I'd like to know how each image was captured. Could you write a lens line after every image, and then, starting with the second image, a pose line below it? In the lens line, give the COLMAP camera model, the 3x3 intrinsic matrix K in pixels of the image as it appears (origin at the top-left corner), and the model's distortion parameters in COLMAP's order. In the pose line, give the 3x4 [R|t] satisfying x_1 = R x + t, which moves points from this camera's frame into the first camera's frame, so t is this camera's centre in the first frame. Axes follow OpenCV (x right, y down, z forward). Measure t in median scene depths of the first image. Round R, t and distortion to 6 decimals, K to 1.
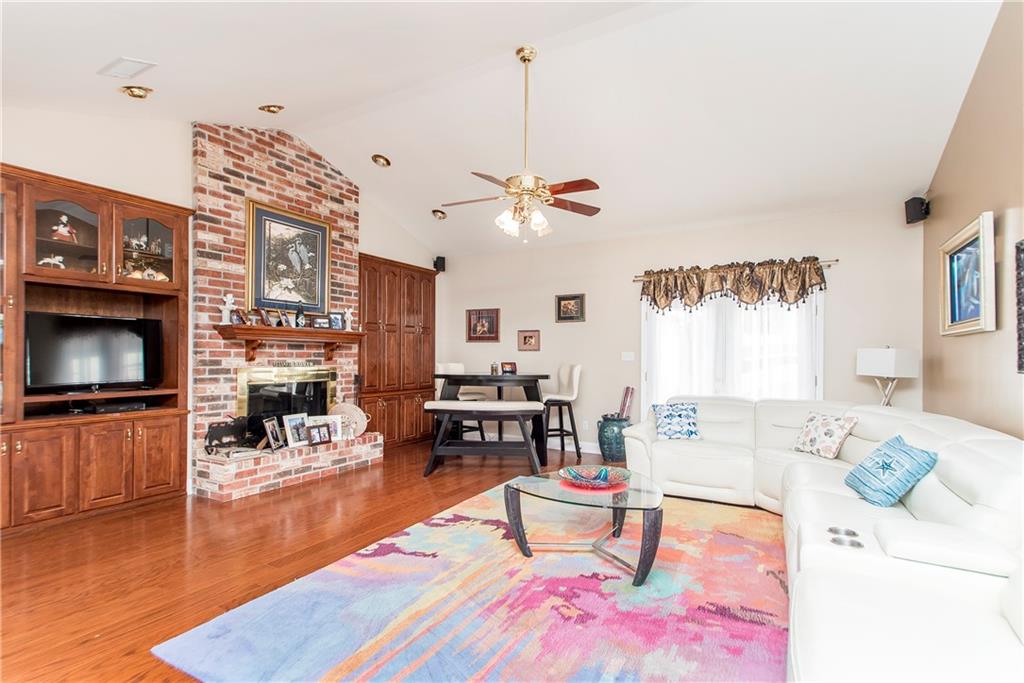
lens RADIAL K [[474.5, 0, 511.7], [0, 474.5, 363.8], [0, 0, 1]] dist [0.012768, -0.000057]
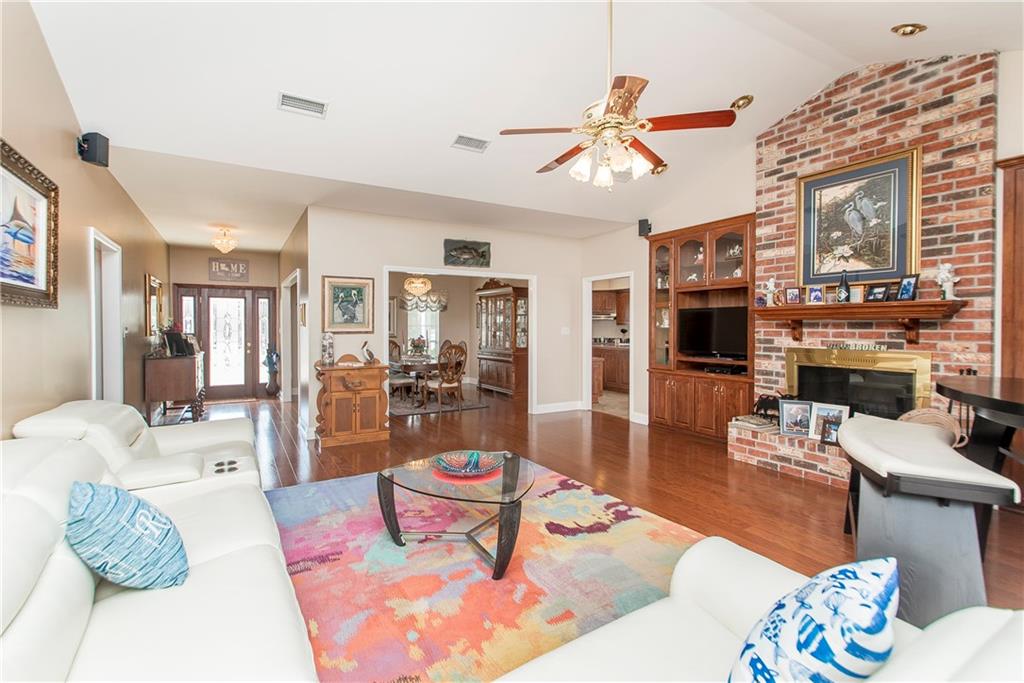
lens RADIAL K [[442.5, 0, 499.7], [0, 442.5, 341.6], [0, 0, 1]] dist [0.003303, -0.000291]
pose [[-0.483912, 0.022766, -0.874821, 0.575092], [-0.018436, 0.999174, 0.036200, -0.026894], [0.874923, 0.033646, -0.483093, 0.928490]]
